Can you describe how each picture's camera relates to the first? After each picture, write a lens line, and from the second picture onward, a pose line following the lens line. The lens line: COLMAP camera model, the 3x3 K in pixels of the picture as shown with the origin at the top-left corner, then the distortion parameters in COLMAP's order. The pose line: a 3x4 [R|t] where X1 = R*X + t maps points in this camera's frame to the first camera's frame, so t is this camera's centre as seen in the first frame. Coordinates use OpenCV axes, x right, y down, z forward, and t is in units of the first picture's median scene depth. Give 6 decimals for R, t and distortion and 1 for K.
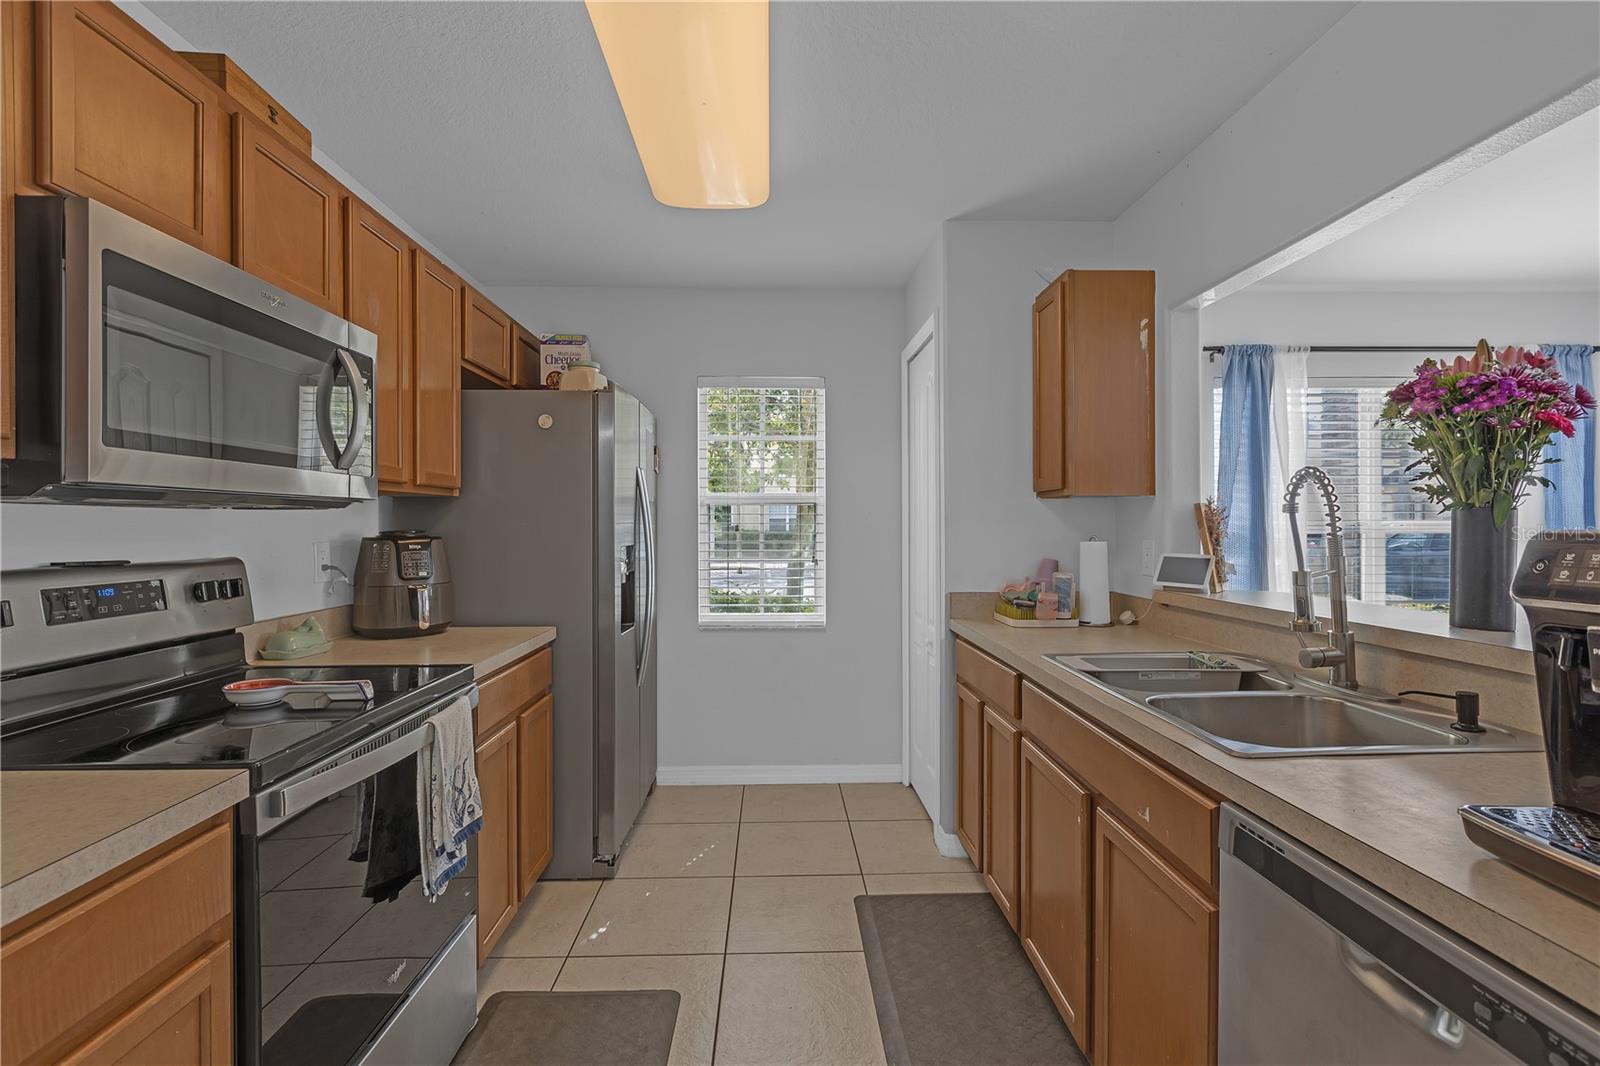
lens RADIAL K [[690.9, 0, 796.8], [0, 690.9, 524.9], [0, 0, 1]] dist [-0.001059, -0.000307]
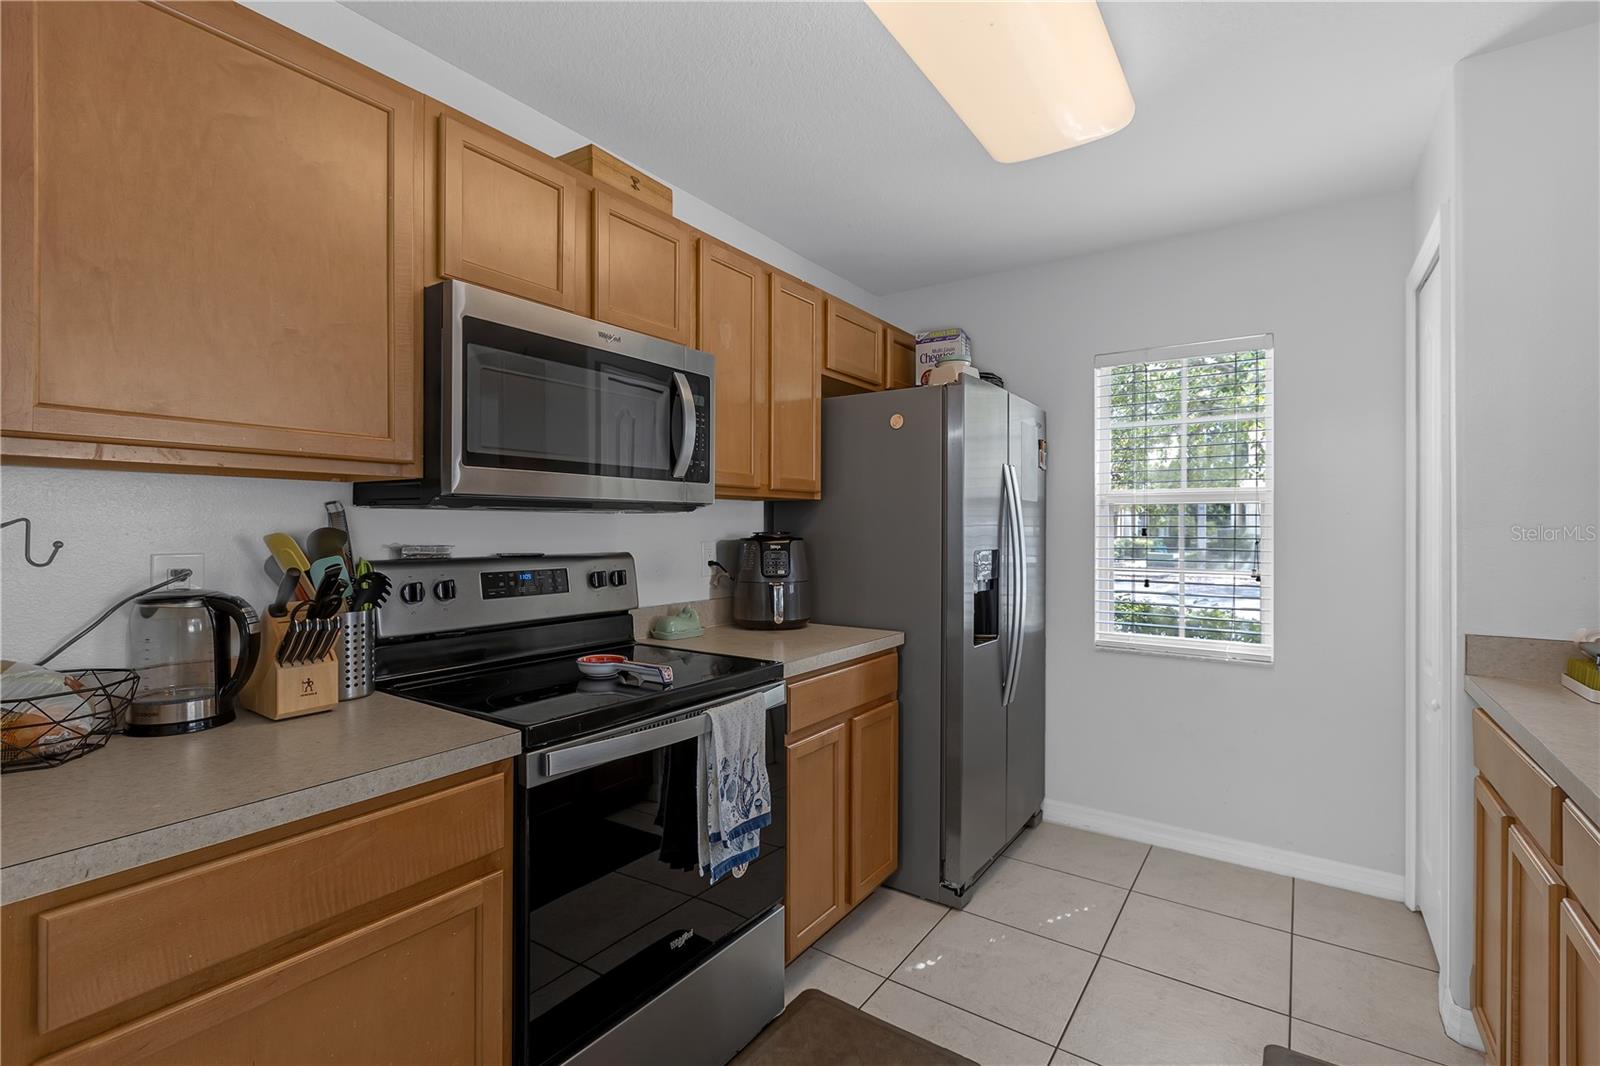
lens RADIAL K [[705.9, 0, 821.1], [0, 705.9, 525.1], [0, 0, 1]] dist [0.000030, -0.000211]
pose [[0.810120, 0.003171, -0.586256, 0.159028], [-0.004693, 0.999988, -0.001076, -0.001774], [0.586246, 0.003623, 0.810125, 0.145010]]
